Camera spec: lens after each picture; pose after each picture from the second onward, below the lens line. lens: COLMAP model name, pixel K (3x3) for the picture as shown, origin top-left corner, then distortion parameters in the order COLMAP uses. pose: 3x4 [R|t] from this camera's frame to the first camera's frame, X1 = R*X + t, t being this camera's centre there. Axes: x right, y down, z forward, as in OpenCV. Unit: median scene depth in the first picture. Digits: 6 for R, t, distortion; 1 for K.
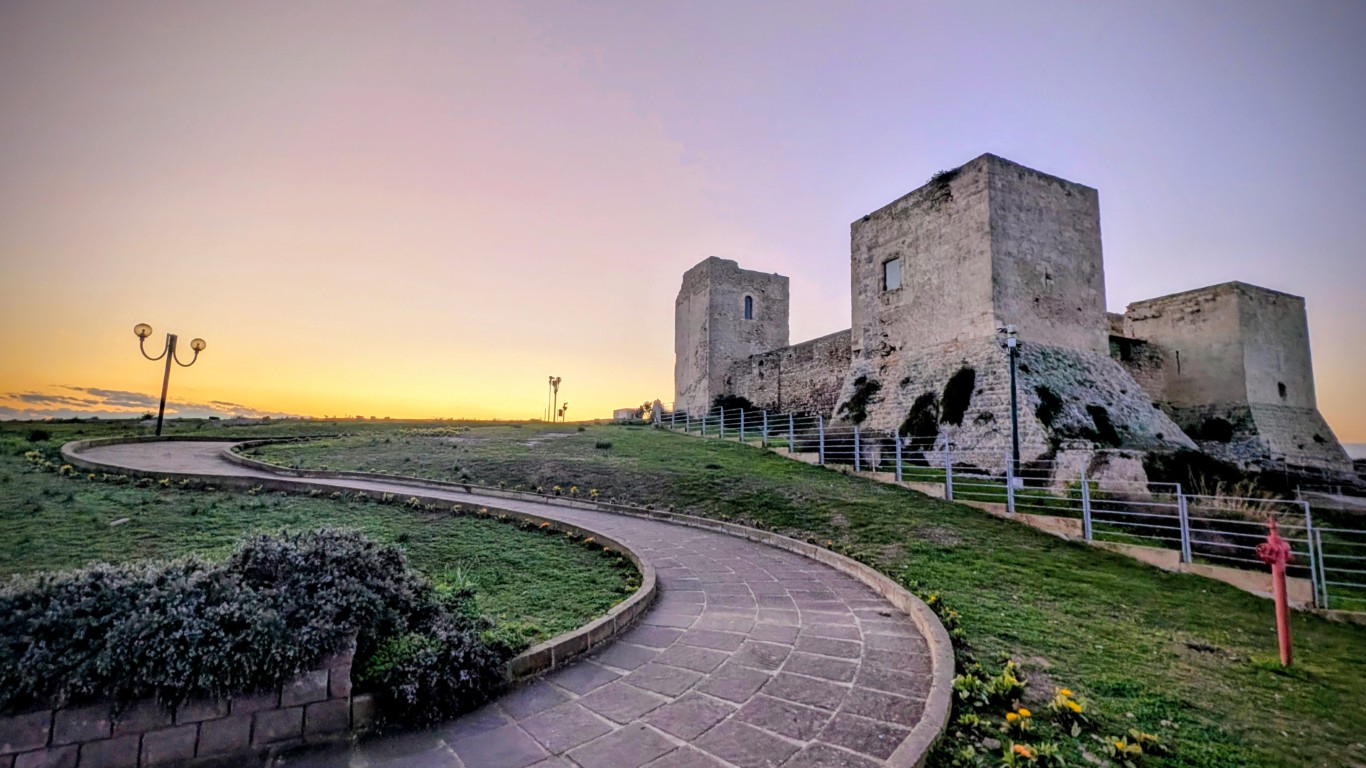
lens RADIAL K [[576.1, 0, 690.4], [0, 576.1, 383.8], [0, 0, 1]] dist [-0.003583, -0.000241]
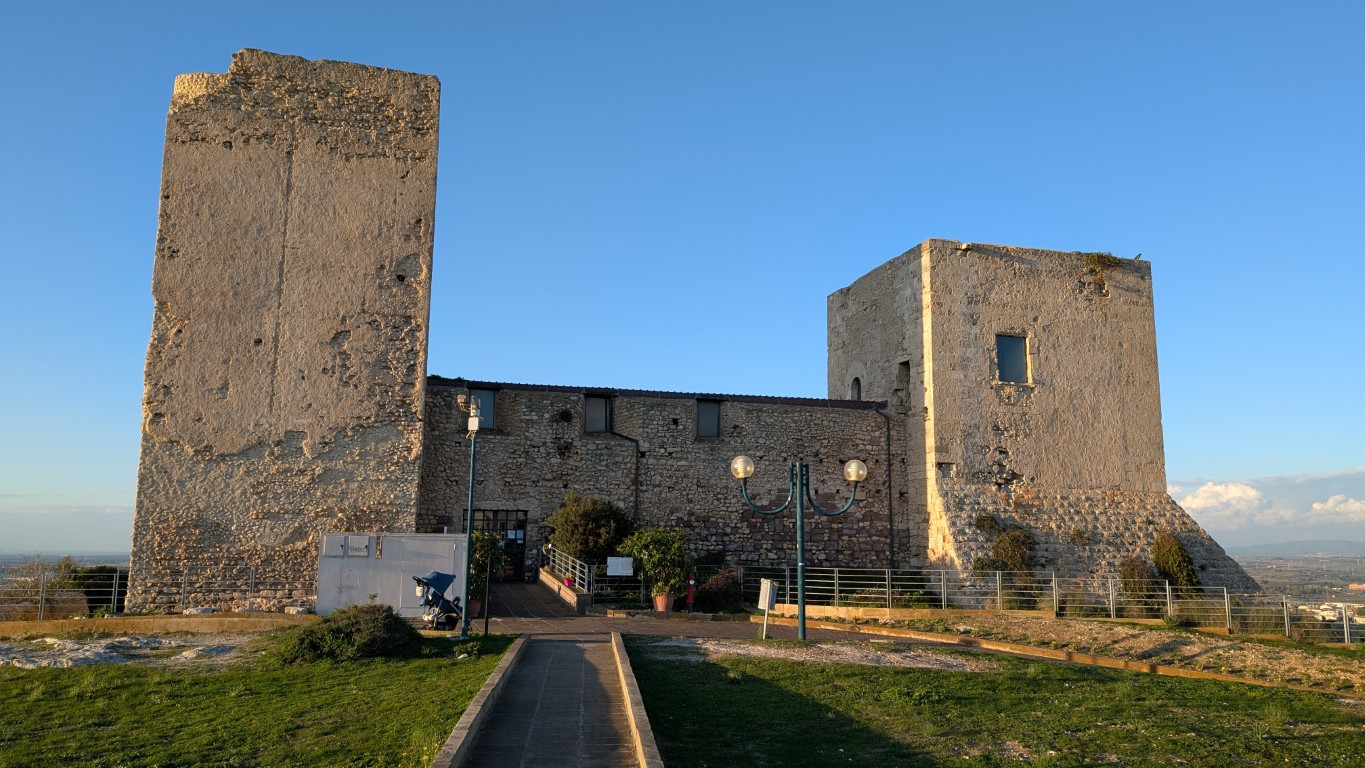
lens RADIAL K [[959.9, 0, 688.0], [0, 959.9, 392.3], [0, 0, 1]] dist [-0.002957, -0.012997]
pose [[0.162173, 0.133107, 0.977744, -0.753915], [-0.134585, 0.984584, -0.111715, 0.015143], [-0.977541, -0.113472, 0.177587, 1.164185]]
